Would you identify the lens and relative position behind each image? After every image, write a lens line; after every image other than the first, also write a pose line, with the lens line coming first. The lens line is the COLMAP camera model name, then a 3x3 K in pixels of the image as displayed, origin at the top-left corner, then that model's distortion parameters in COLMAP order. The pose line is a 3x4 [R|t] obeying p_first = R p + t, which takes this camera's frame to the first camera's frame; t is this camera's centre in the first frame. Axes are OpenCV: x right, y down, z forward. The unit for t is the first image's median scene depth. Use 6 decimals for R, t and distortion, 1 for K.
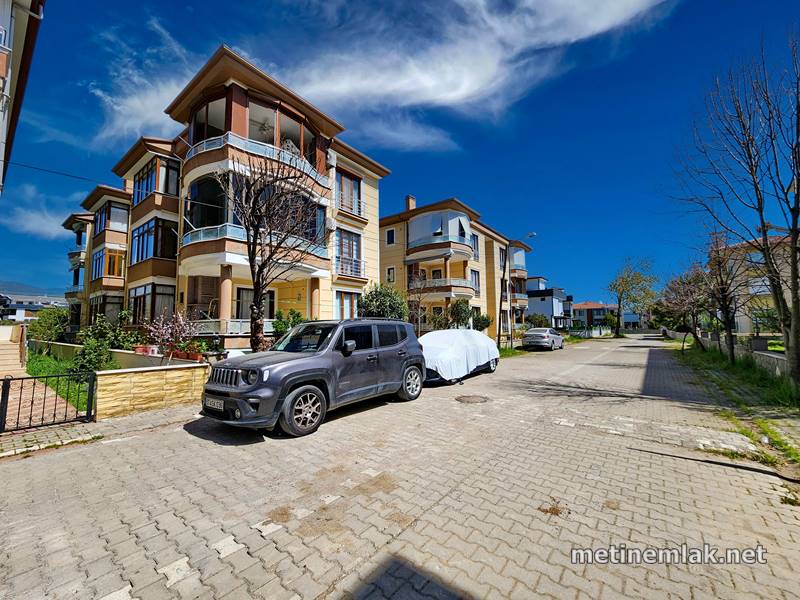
lens RADIAL K [[327.3, 0, 398.4], [0, 327.3, 301.5], [0, 0, 1]] dist [0.000676, -0.000126]
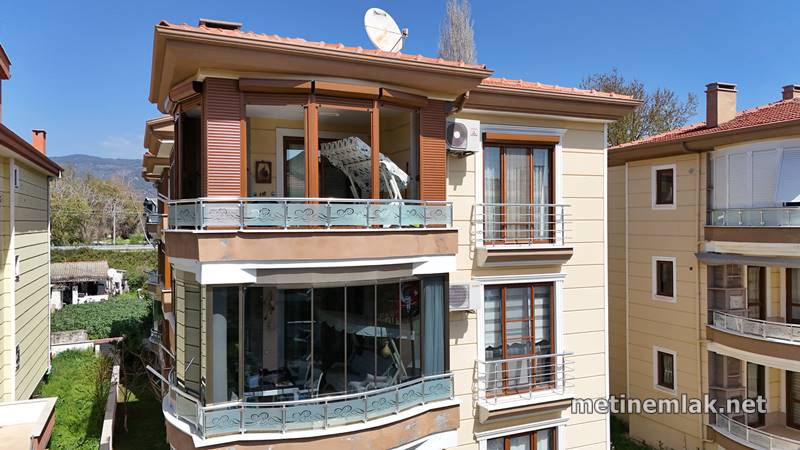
lens RADIAL K [[588.8, 0, 400.0], [0, 588.8, 225.0], [0, 0, 1]] dist [0.046883, -0.007017]
pose [[0.875997, 0.009997, -0.482213, 0.075688], [0.033664, 0.996080, 0.081805, -0.364826], [0.481140, -0.087895, 0.872226, 0.286019]]
